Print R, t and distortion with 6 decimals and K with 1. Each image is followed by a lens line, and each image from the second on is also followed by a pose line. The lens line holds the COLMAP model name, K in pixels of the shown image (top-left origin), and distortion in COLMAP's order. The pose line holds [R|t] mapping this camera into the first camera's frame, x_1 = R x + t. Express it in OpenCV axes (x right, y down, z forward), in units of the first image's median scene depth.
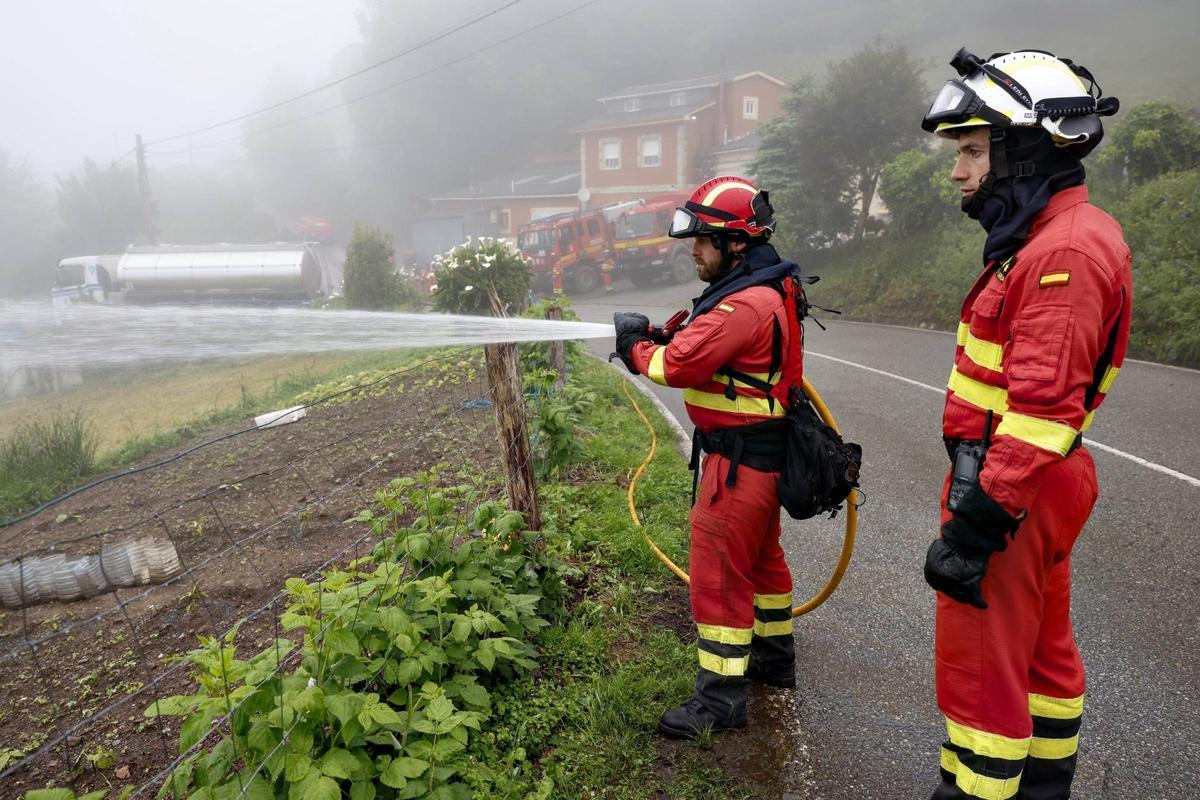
lens RADIAL K [[802.9, 0, 598.2], [0, 802.9, 391.9], [0, 0, 1]] dist [-0.003056, 0.001821]
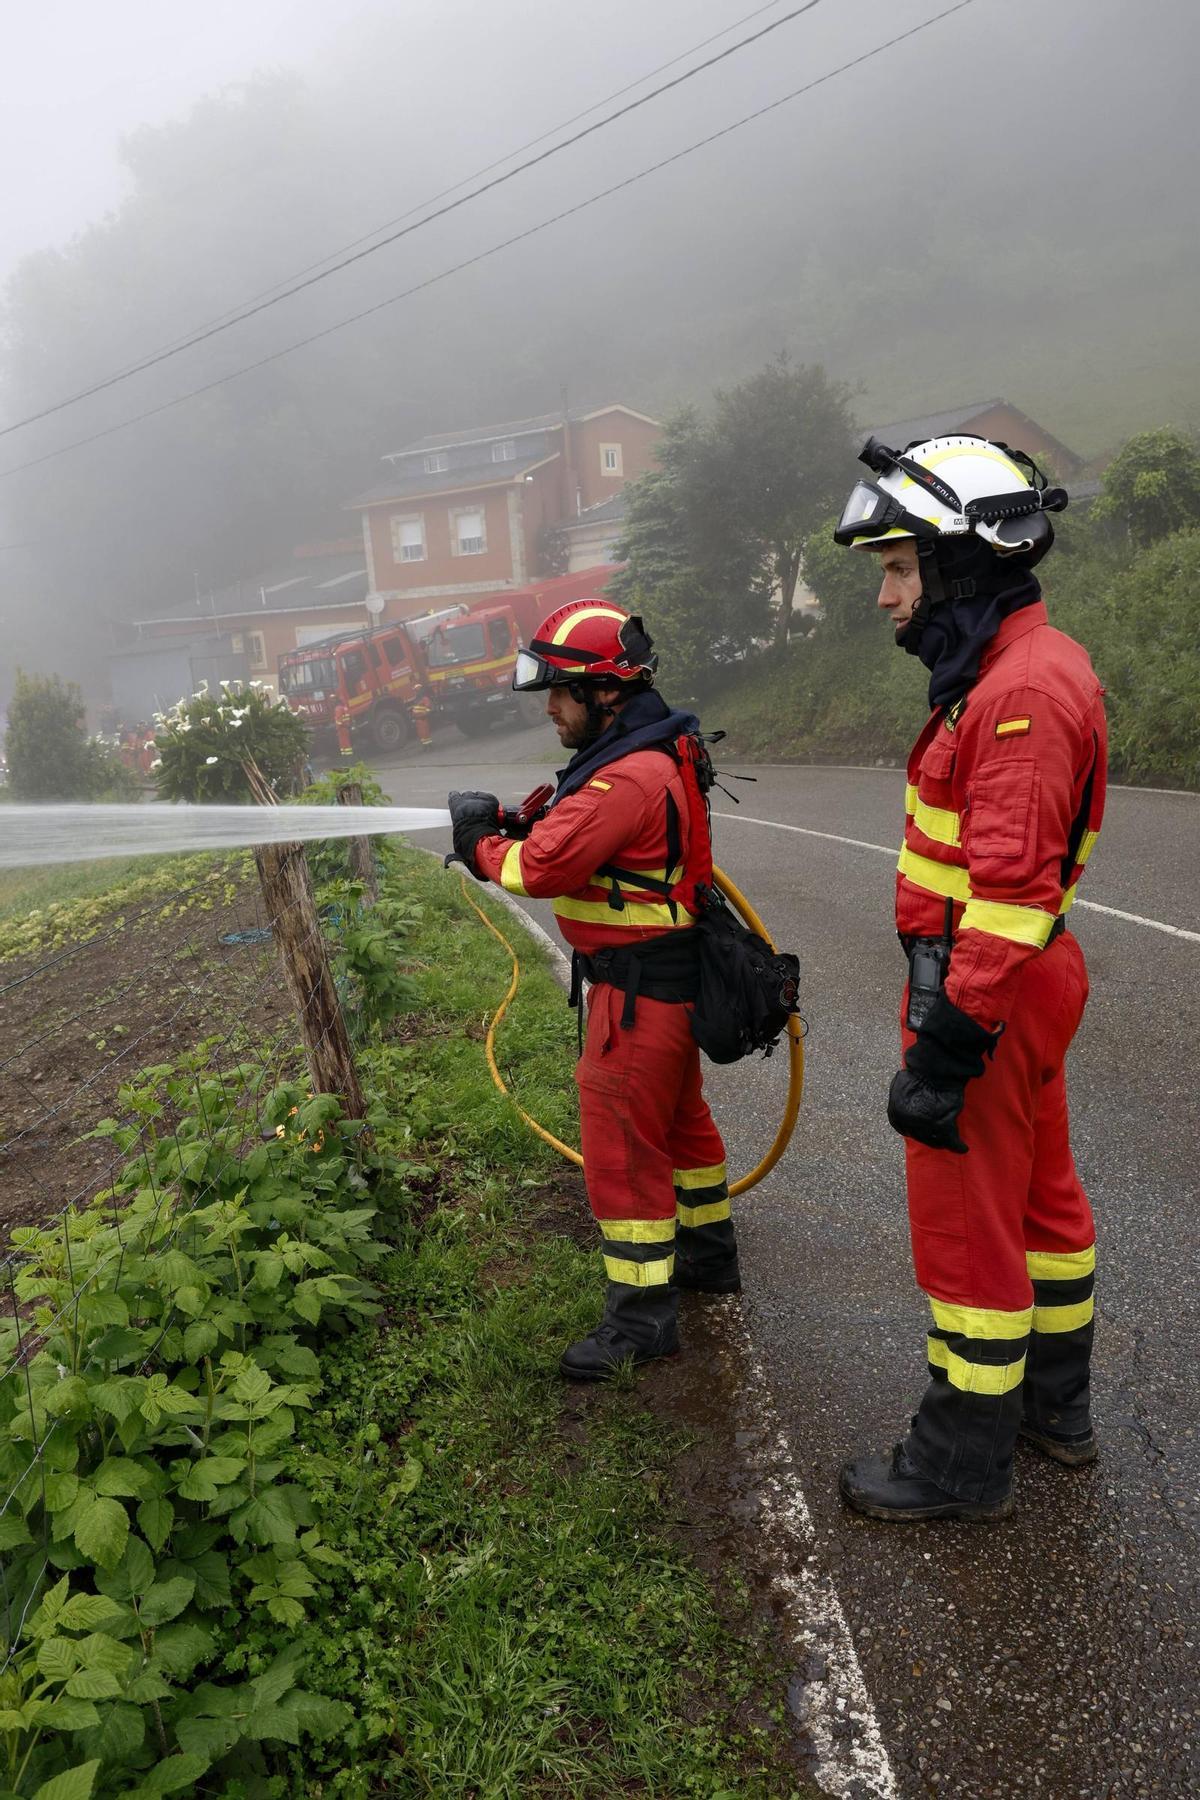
lens RADIAL K [[1204.3, 0, 590.1], [0, 1204.3, 897.7], [0, 0, 1]] dist [-0.003056, 0.001821]
pose [[0.986378, -0.092466, 0.136048, -0.002683], [0.091498, 0.995716, 0.013363, -0.007219], [-0.136700, -0.000733, 0.990612, -0.032674]]
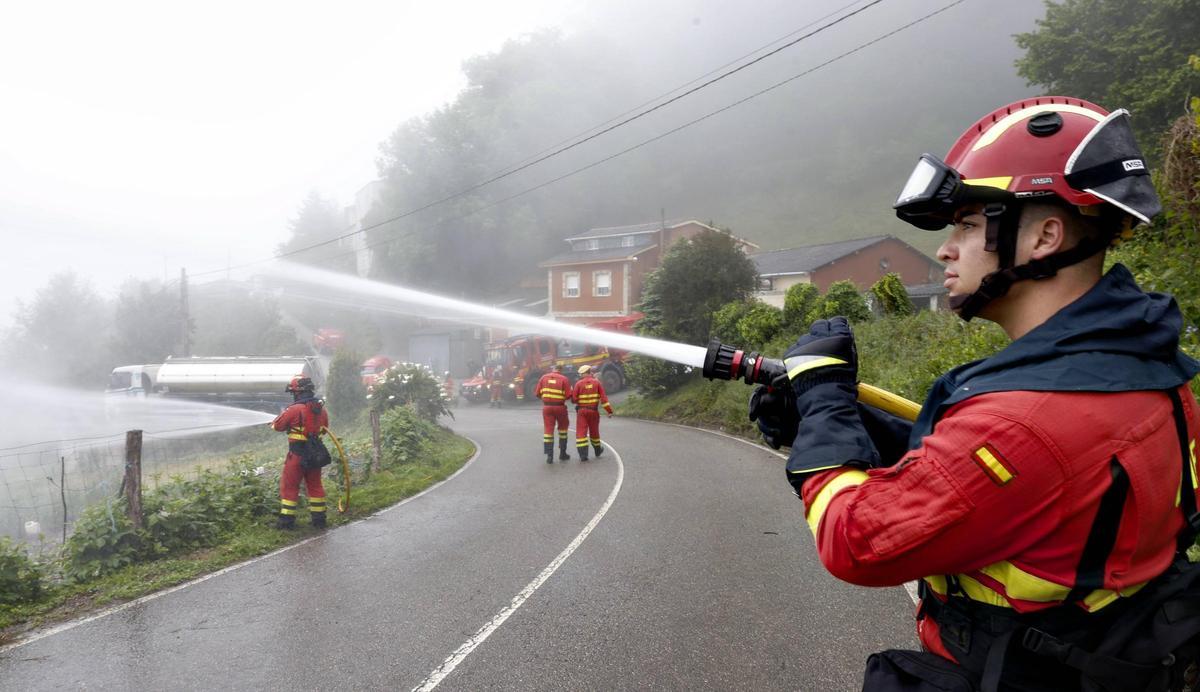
lens RADIAL K [[801.8, 0, 597.4], [0, 801.8, 391.7], [0, 0, 1]] dist [-0.003273, -0.000101]
pose [[0.999417, 0.015827, -0.030256, 0.656861], [-0.019662, 0.991190, -0.130979, 0.116840], [0.027916, 0.131497, 0.990923, -1.134445]]
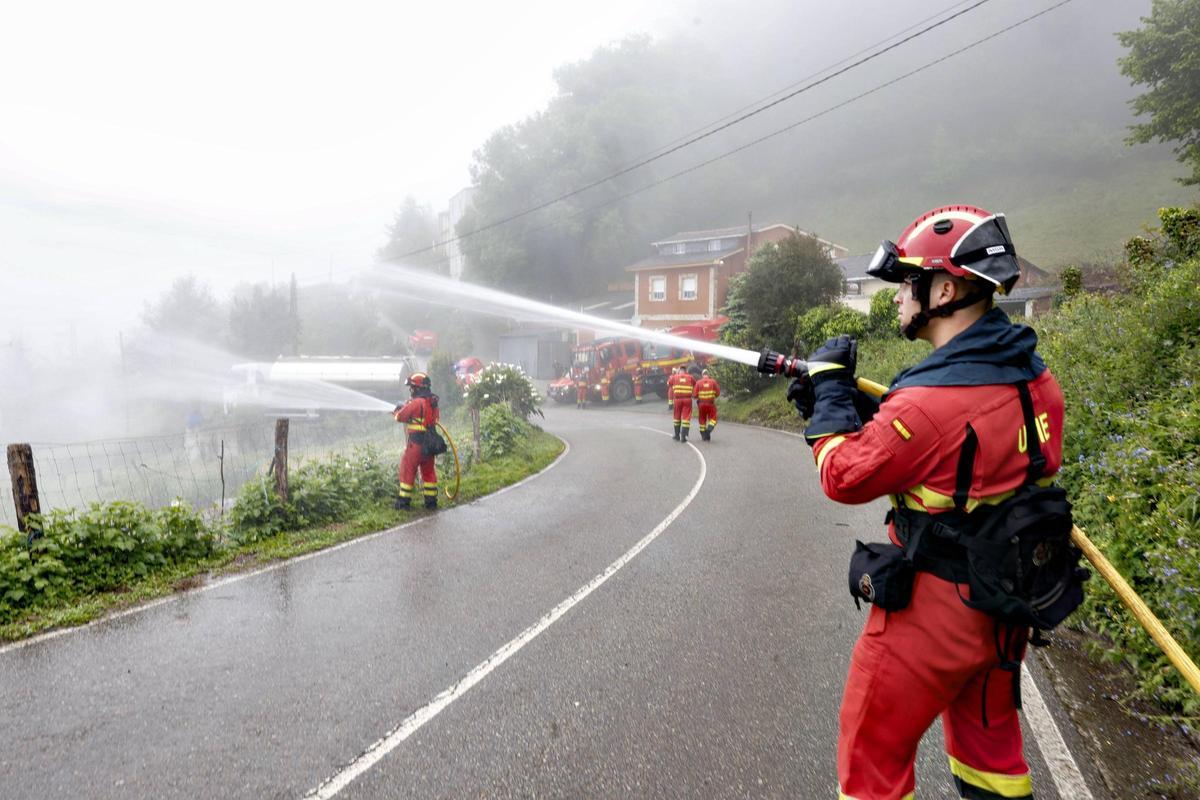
lens RADIAL K [[802.9, 0, 598.2], [0, 802.9, 391.9], [0, 0, 1]] dist [-0.003056, 0.001821]
pose [[0.990561, 0.029359, -0.133891, 0.661415], [-0.046969, 0.990357, -0.130331, 0.142631], [0.128773, 0.135389, 0.982388, -1.278764]]
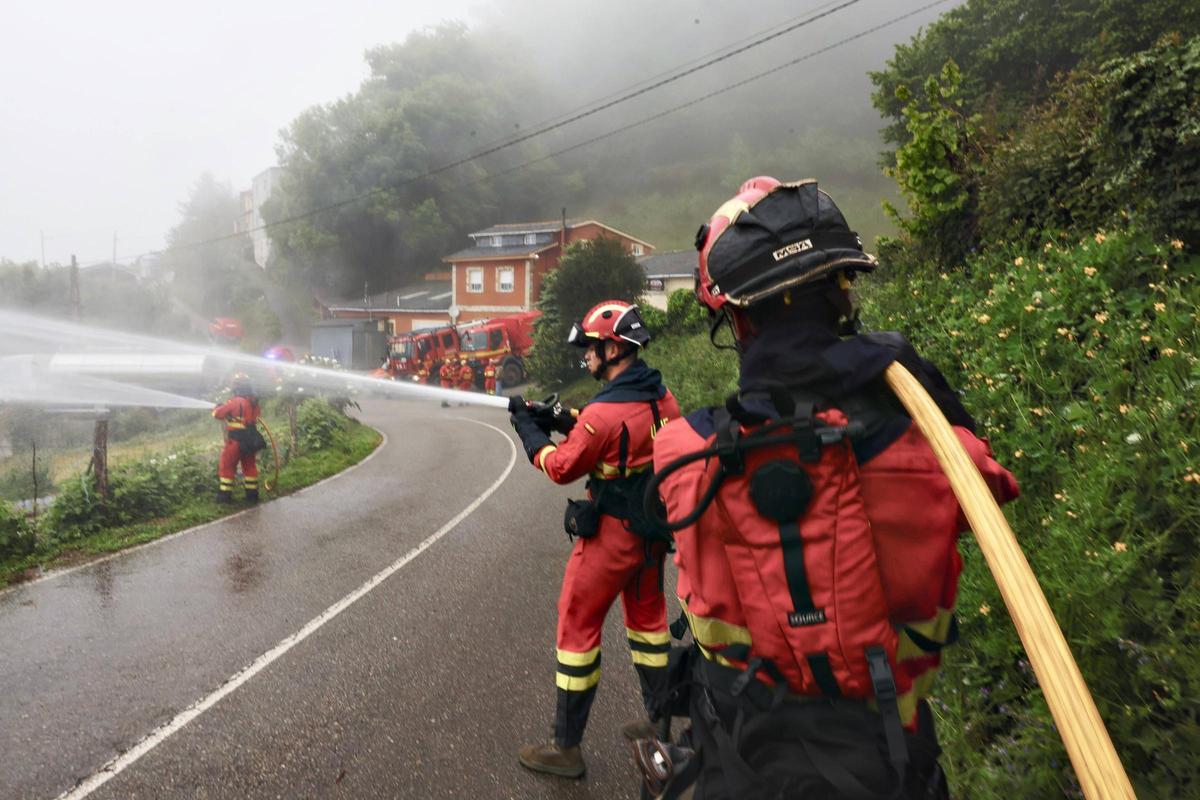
lens RADIAL K [[802.9, 0, 598.2], [0, 802.9, 391.9], [0, 0, 1]] dist [-0.003056, 0.001821]
pose [[0.995897, 0.020698, 0.088098, 0.699532], [-0.009883, 0.992546, -0.121472, 0.150497], [-0.089955, 0.120103, 0.988678, -1.505207]]
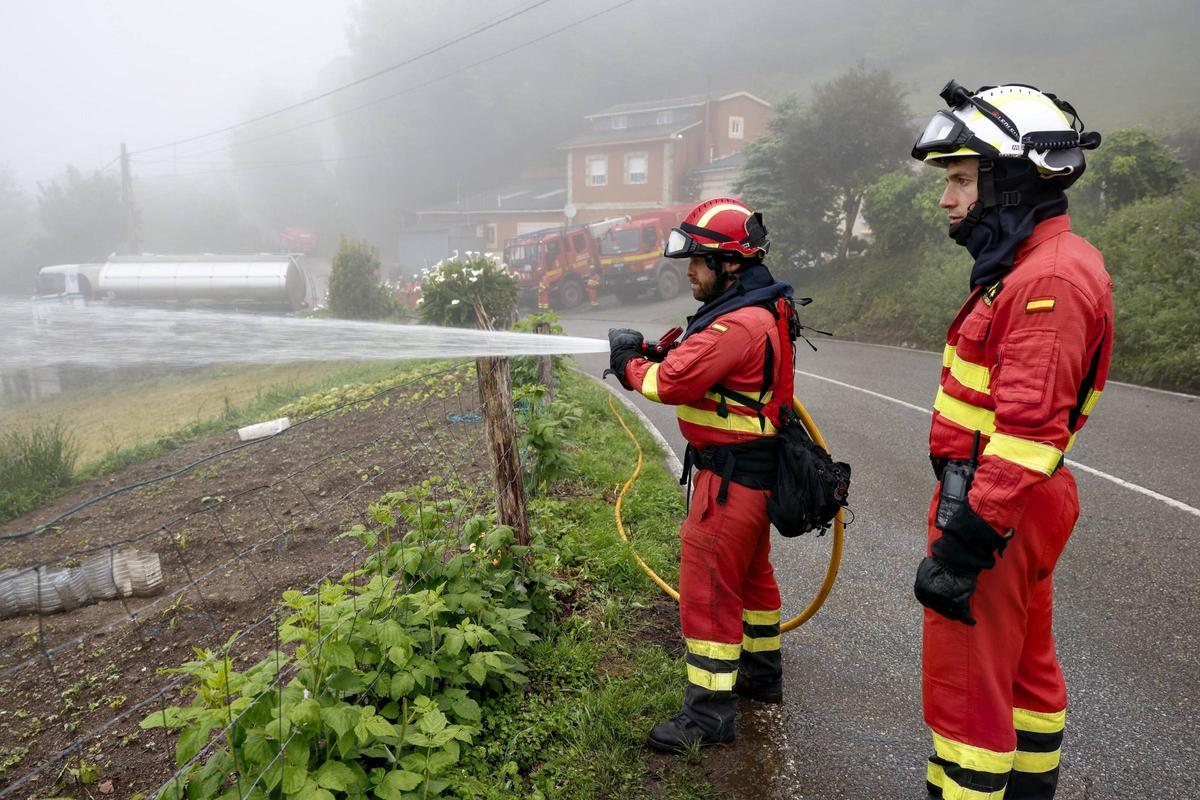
lens RADIAL K [[802.9, 0, 598.2], [0, 802.9, 391.9], [0, 0, 1]] dist [-0.003056, 0.001821]
pose [[0.999732, 0.010997, 0.020377, -0.005533], [-0.010615, 0.999767, -0.018774, -0.000657], [-0.020579, 0.018552, 0.999616, -0.005775]]
